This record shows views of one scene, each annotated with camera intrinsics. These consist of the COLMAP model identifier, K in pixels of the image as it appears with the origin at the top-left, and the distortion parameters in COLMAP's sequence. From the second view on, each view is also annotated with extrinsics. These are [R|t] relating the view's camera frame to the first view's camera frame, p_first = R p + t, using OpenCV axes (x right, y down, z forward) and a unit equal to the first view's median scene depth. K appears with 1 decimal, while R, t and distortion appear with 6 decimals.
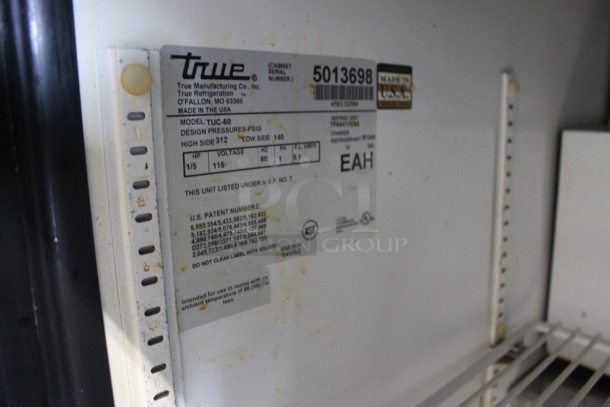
lens RADIAL K [[509.4, 0, 305.0], [0, 509.4, 203.5], [0, 0, 1]] dist [-0.147495, 0.105061]
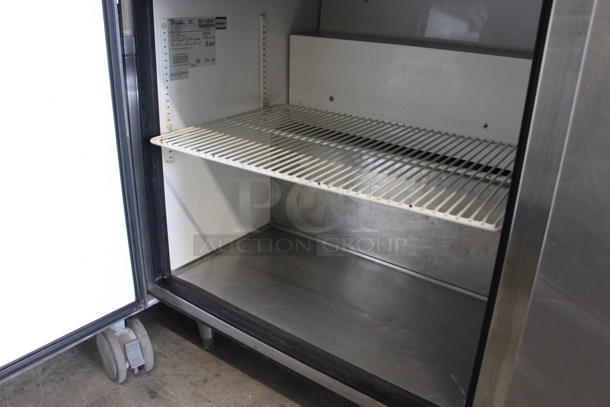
lens RADIAL K [[509.4, 0, 305.0], [0, 509.4, 203.5], [0, 0, 1]] dist [-0.147495, 0.105061]
pose [[0.974264, -0.041495, 0.221559, -0.089694], [-0.004803, 0.978865, 0.204449, 0.331775], [-0.225361, -0.200252, 0.953474, -3.084887]]
